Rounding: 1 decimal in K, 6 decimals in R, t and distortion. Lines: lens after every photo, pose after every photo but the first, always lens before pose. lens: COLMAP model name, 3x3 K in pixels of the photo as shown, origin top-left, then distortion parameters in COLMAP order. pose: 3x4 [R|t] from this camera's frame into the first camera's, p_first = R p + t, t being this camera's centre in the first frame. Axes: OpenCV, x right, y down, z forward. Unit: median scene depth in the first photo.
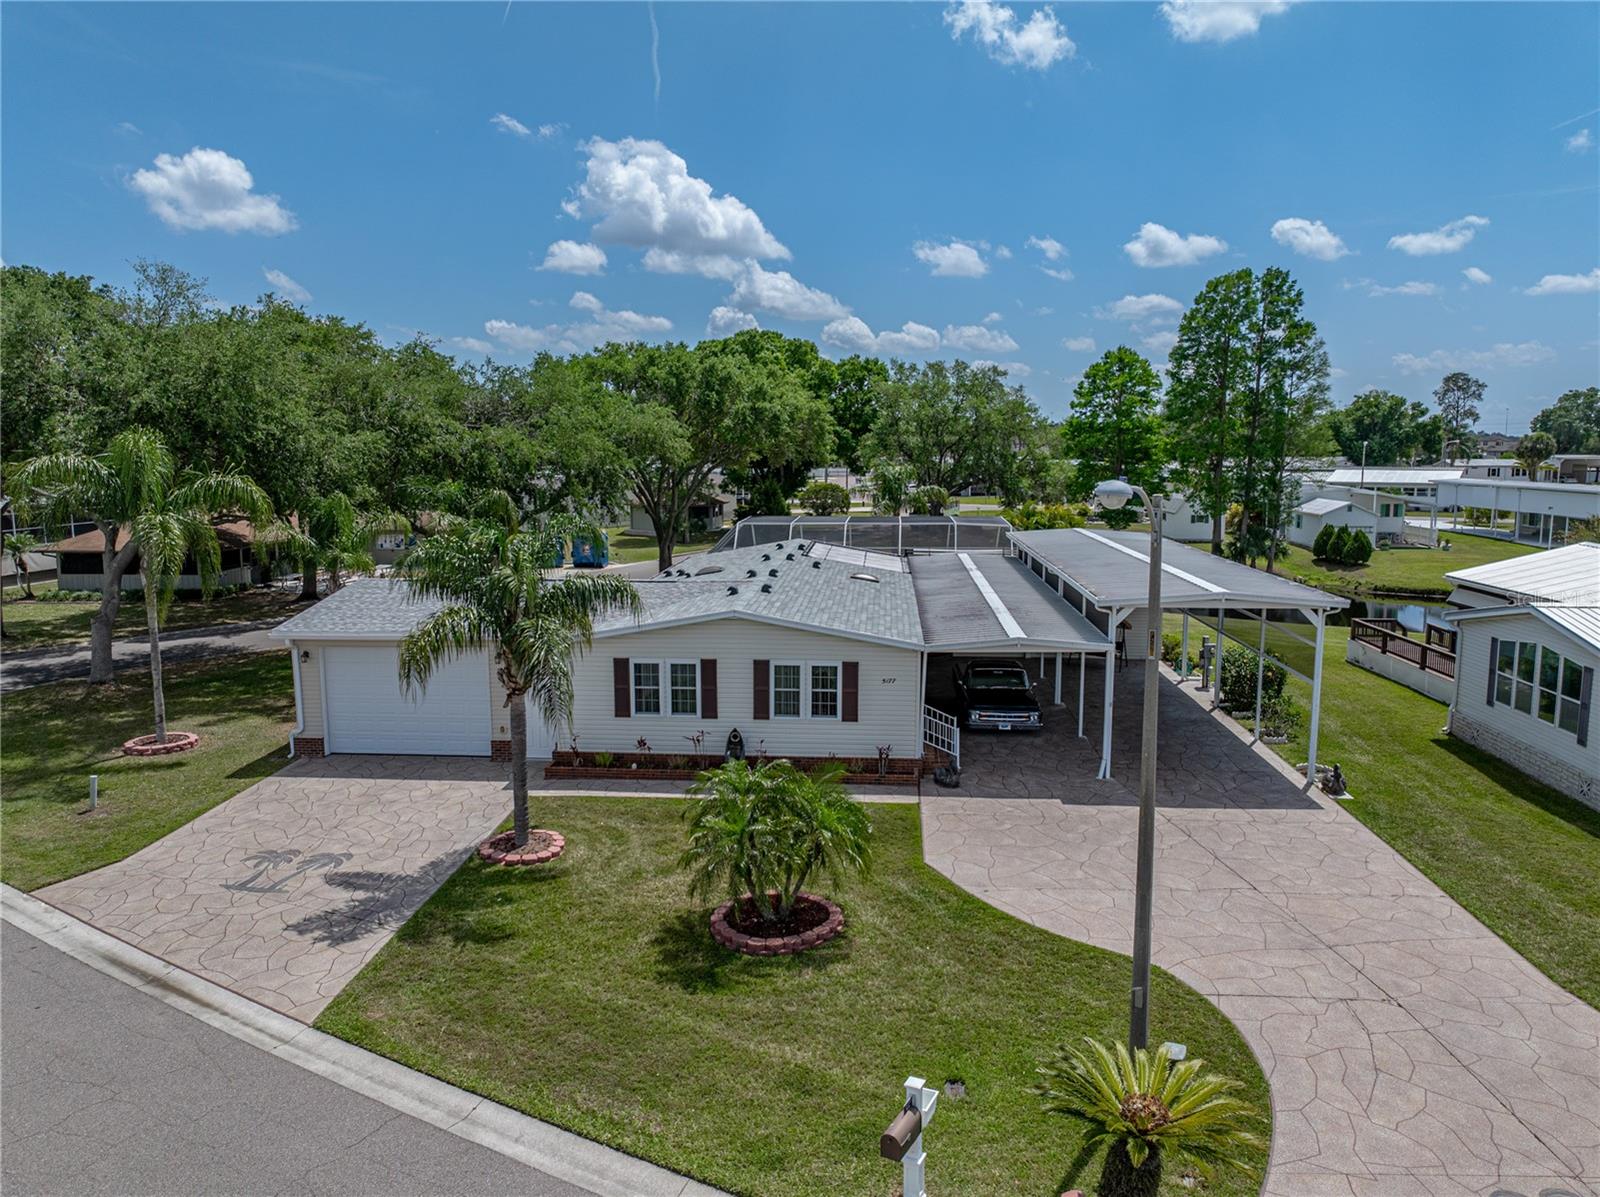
lens RADIAL K [[1153.9, 0, 795.2], [0, 1153.9, 598.1], [0, 0, 1]] dist [-0.026065, 0.005897]
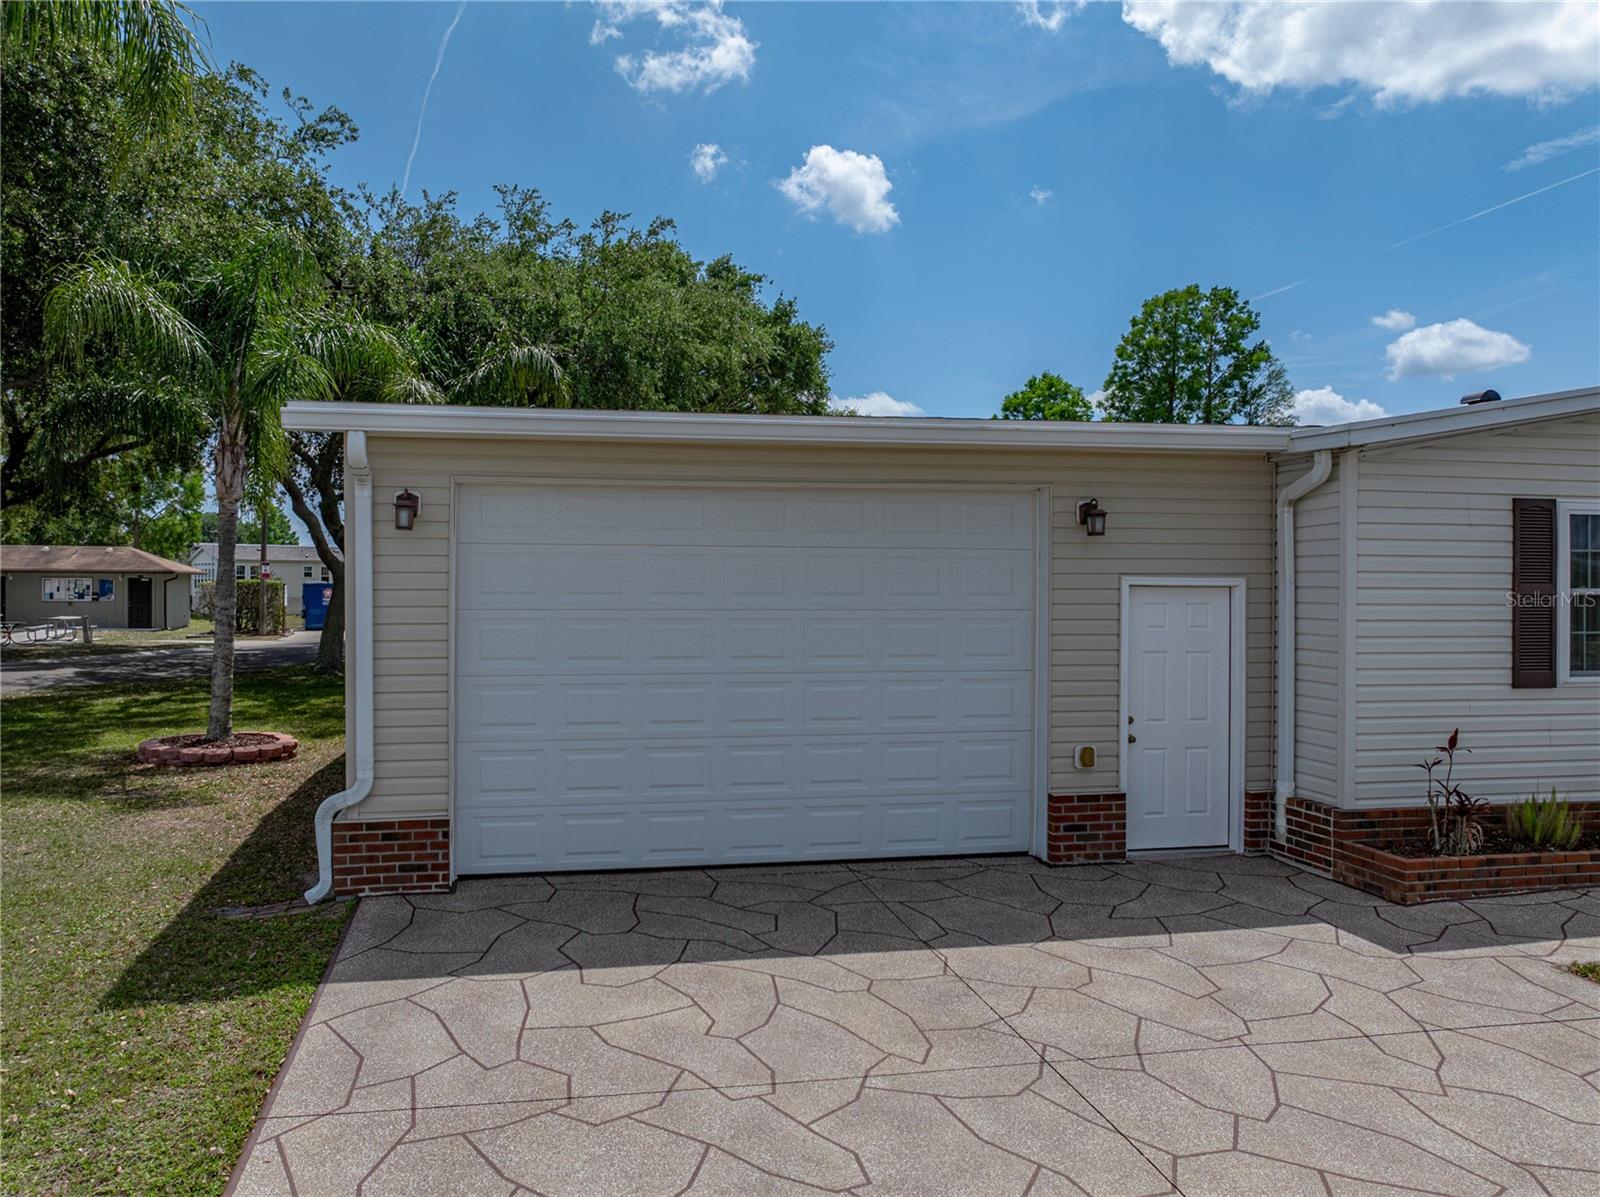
lens RADIAL K [[1160.6, 0, 732.9], [0, 1160.6, 579.2], [0, 0, 1]] dist [-0.016360, -0.002442]
pose [[0.961058, 0.011971, 0.276088, -0.453818], [0.027843, 0.989783, -0.139836, 0.113215], [-0.274942, 0.142078, 0.950905, 0.765637]]
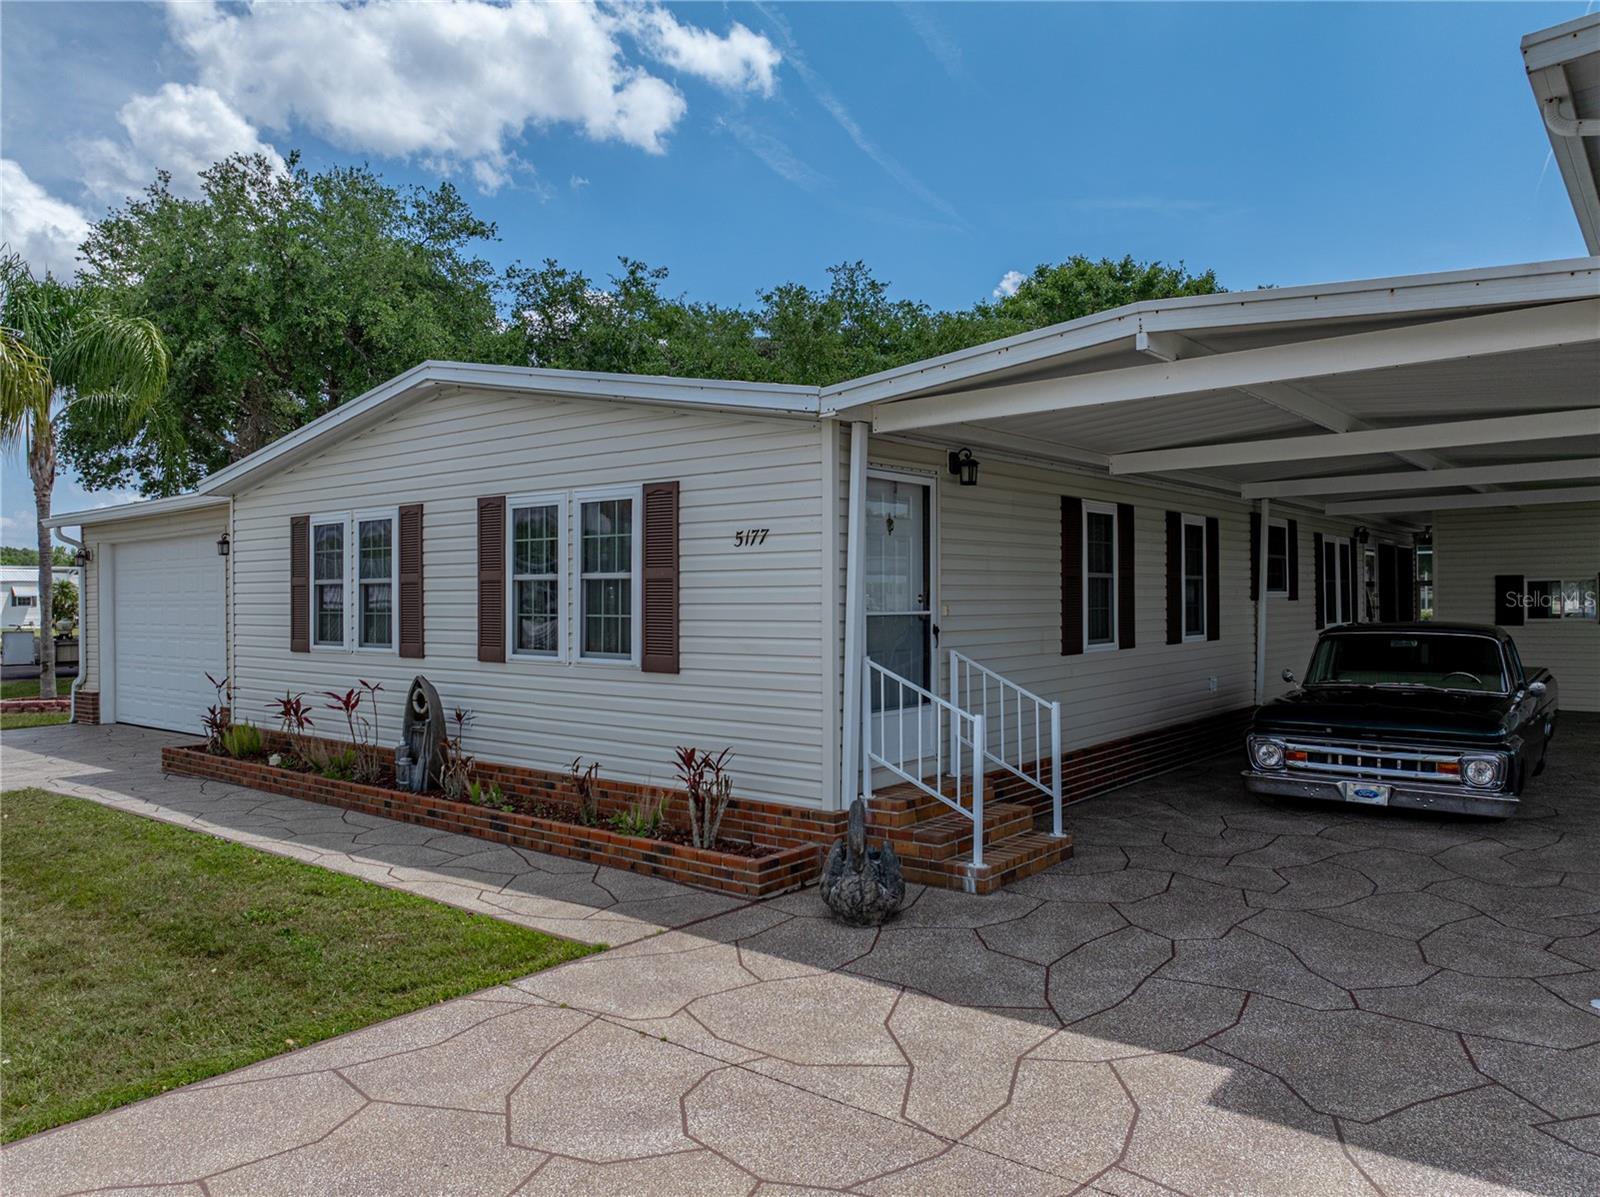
lens RADIAL K [[1138.7, 0, 800.0], [0, 1138.7, 598.5], [0, 0, 1]] dist [-0.022252, -0.002801]
pose [[0.820374, -0.004529, -0.571809, 0.259981], [-0.073918, 0.990739, -0.113898, 0.119749], [0.567029, 0.135705, 0.812442, 0.761061]]
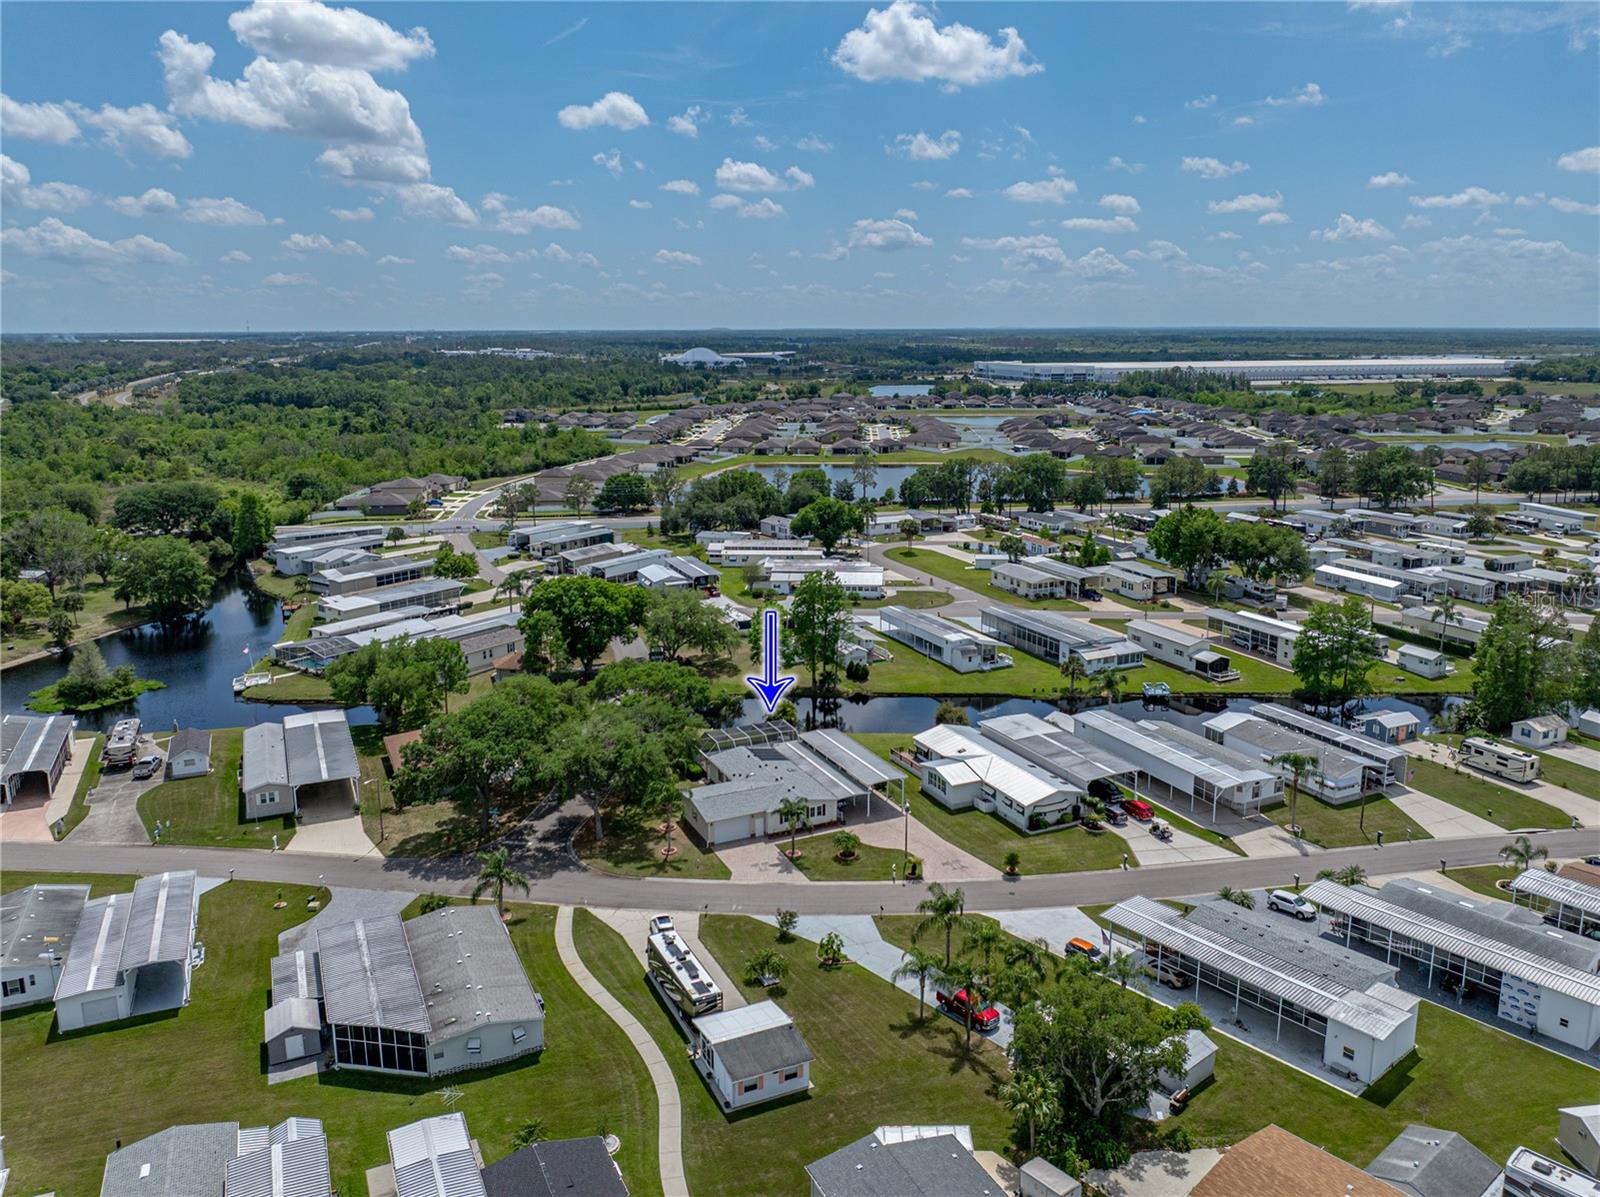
lens RADIAL K [[1159.1, 0, 878.2], [0, 1159.1, 597.1], [0, 0, 1]] dist [-0.011205, 0.000470]
pose [[0.848080, -0.108685, 0.518602, -2.258082], [0.068219, 0.992988, 0.096543, -1.304866], [-0.525458, -0.046498, 0.849548, -3.353993]]
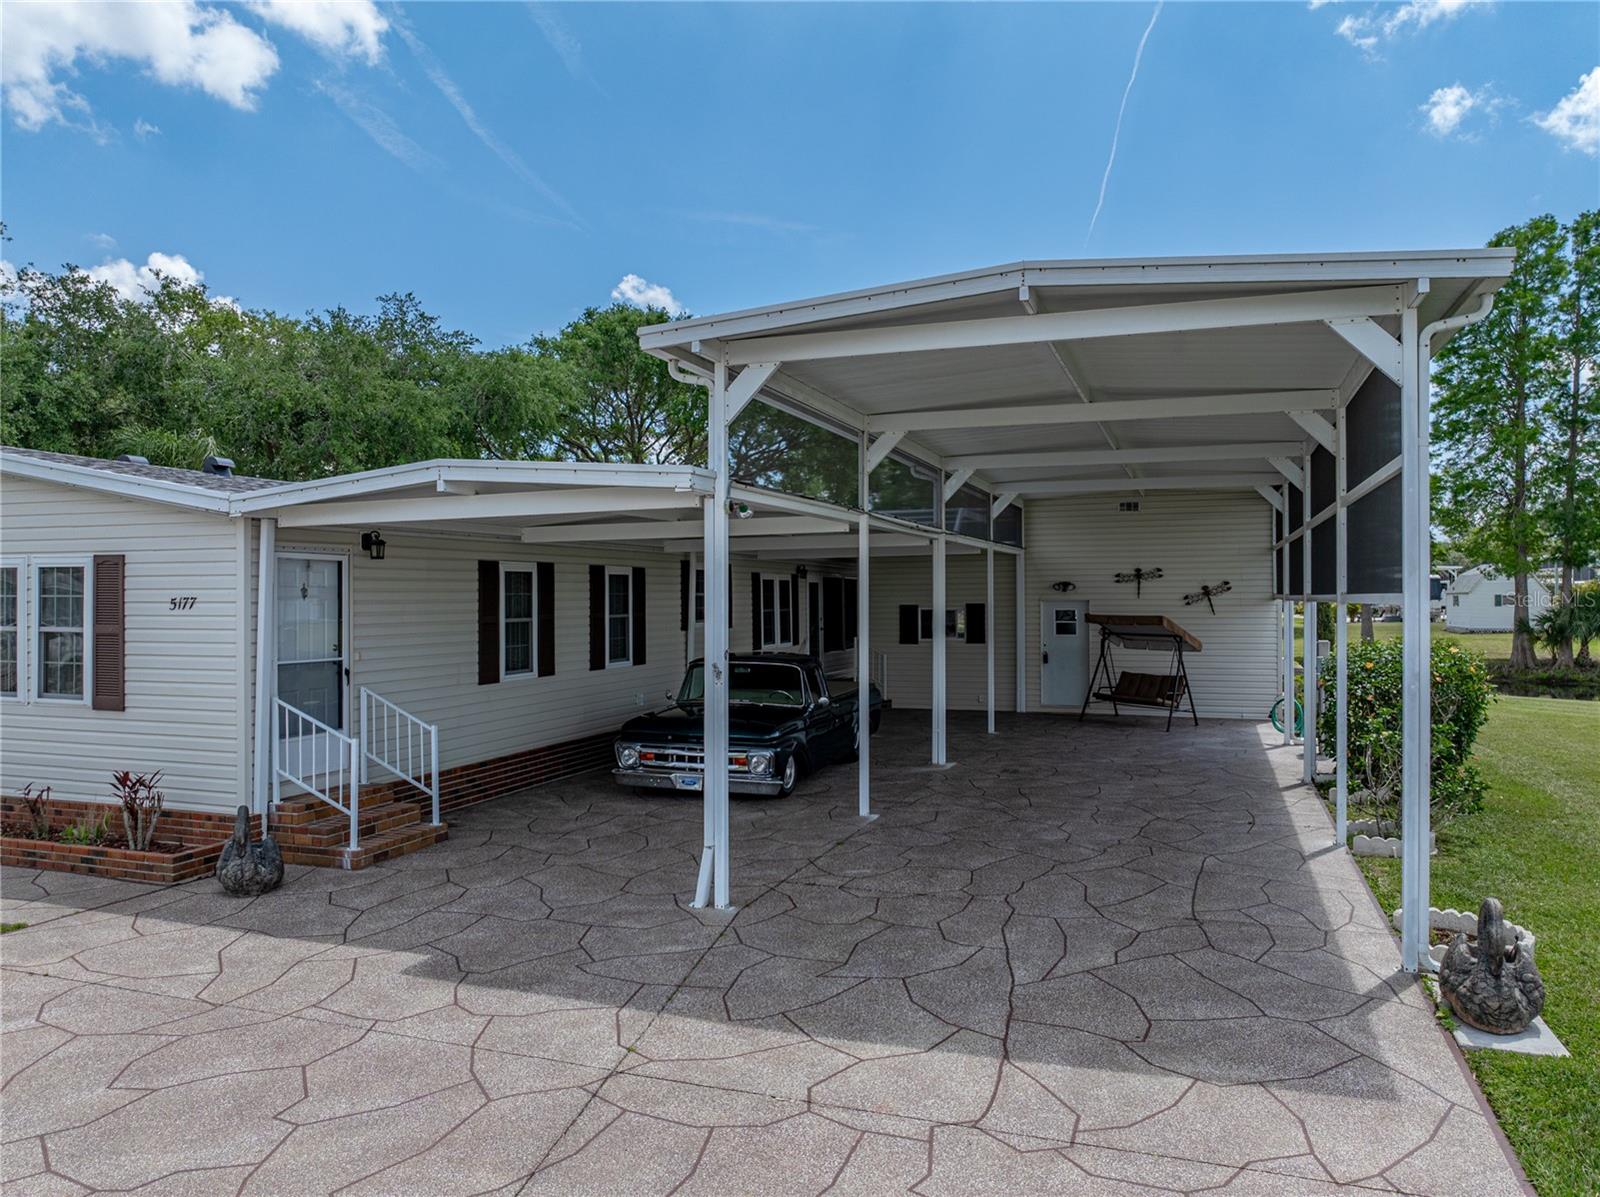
lens RADIAL K [[1144.4, 0, 806.0], [0, 1144.4, 602.3], [0, 0, 1]] dist [-0.043644, 0.030344]
pose [[0.963567, -0.001759, -0.267460, 0.377815], [-0.034223, 0.990948, -0.129810, 0.112379], [0.265267, 0.134234, 0.954785, 0.690548]]
